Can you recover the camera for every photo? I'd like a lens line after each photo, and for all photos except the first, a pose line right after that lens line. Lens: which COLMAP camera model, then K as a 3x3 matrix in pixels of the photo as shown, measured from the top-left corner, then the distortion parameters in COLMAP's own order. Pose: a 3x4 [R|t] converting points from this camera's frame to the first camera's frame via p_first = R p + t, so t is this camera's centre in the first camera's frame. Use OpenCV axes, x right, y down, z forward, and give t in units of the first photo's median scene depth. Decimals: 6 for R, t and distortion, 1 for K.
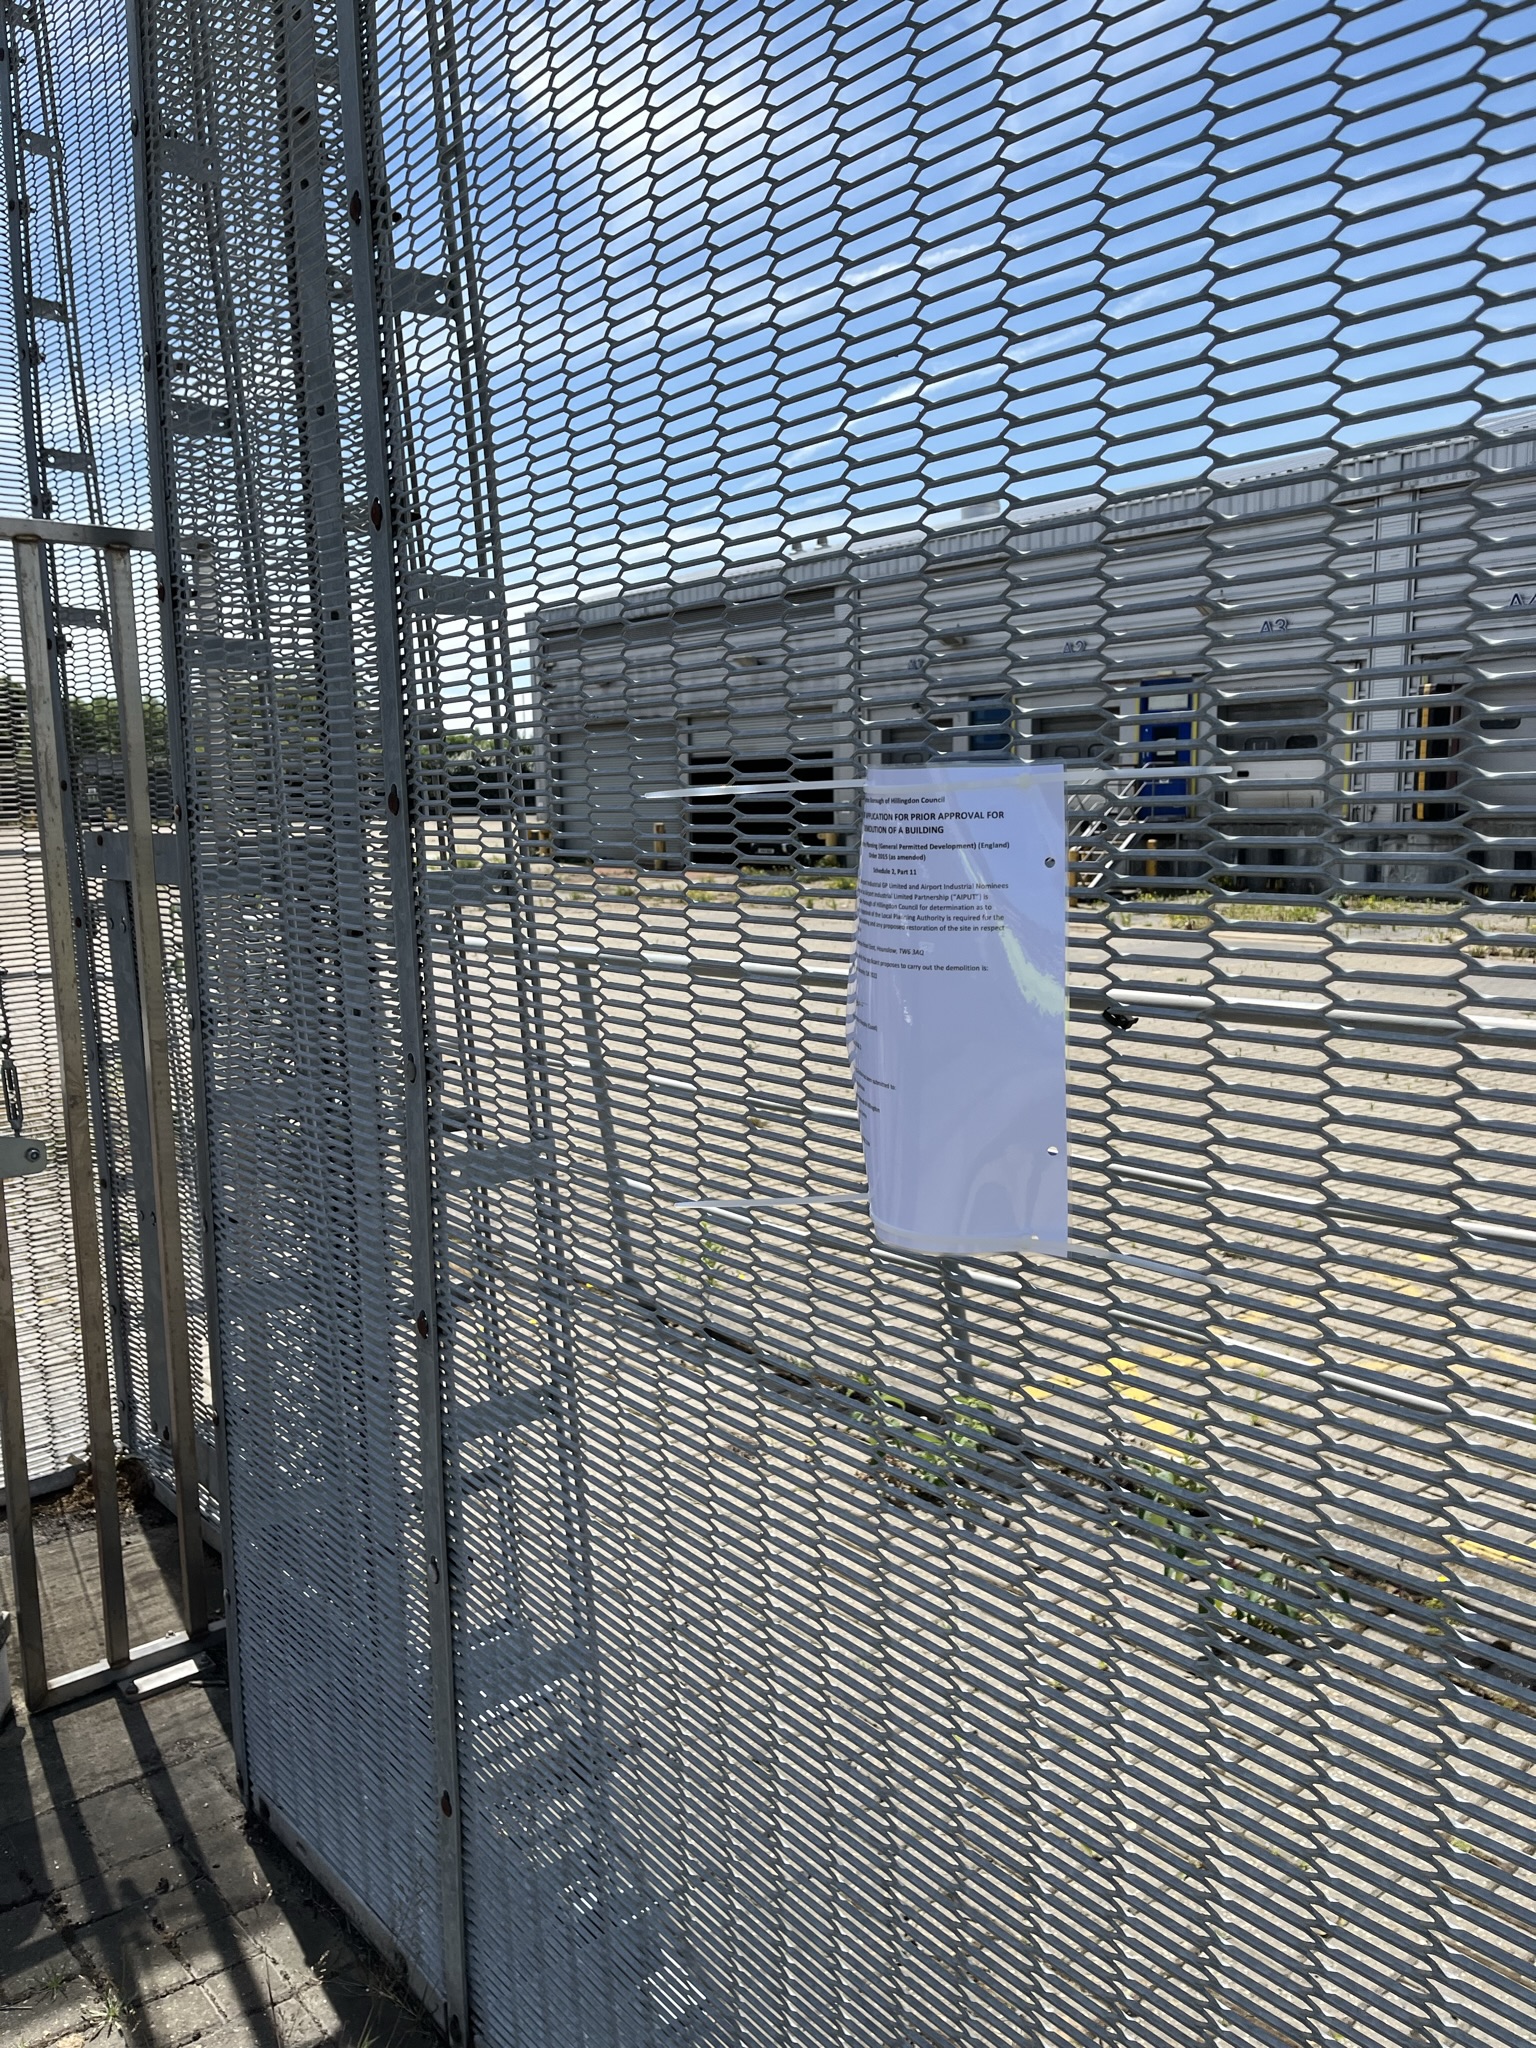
lens RADIAL K [[1562.5, 0, 769.7], [0, 1562.5, 1024.1], [0, 0, 1]] dist [0.012817, 0.001006]
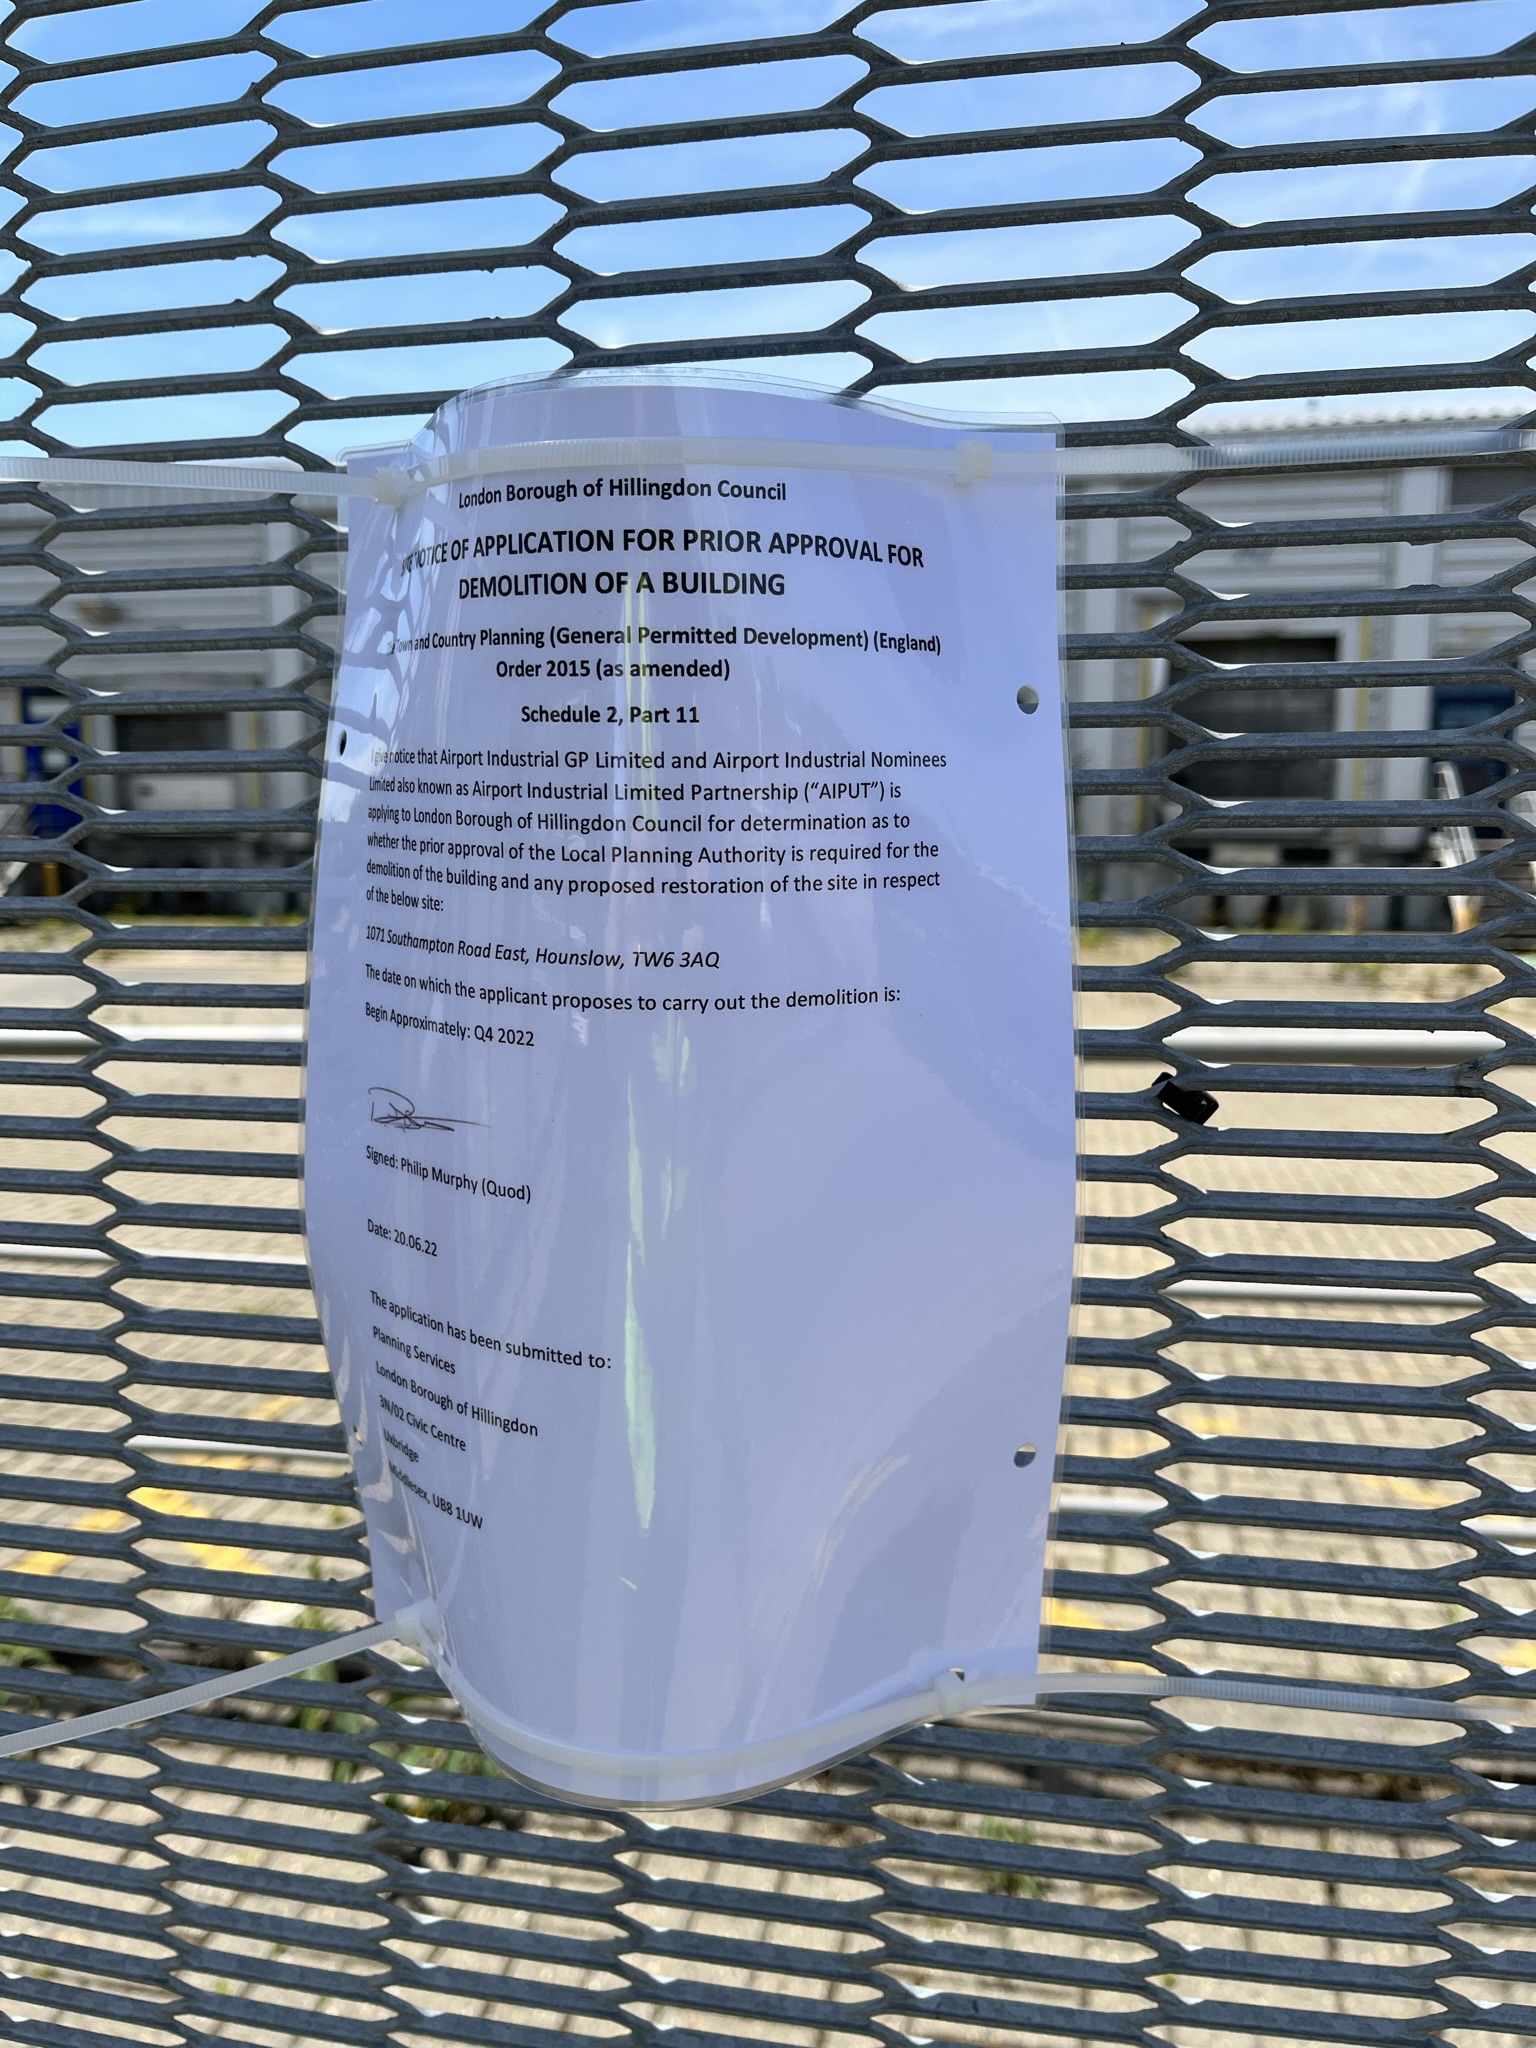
lens RADIAL K [[1562.5, 0, 768.0], [0, 1562.5, 1031.7], [0, 0, 1]] dist [0.012817, 0.001006]
pose [[0.779893, -0.071235, 0.621846, -0.104994], [0.080579, 0.996662, 0.013113, -0.034502], [-0.620704, 0.039881, 0.783030, 0.745908]]
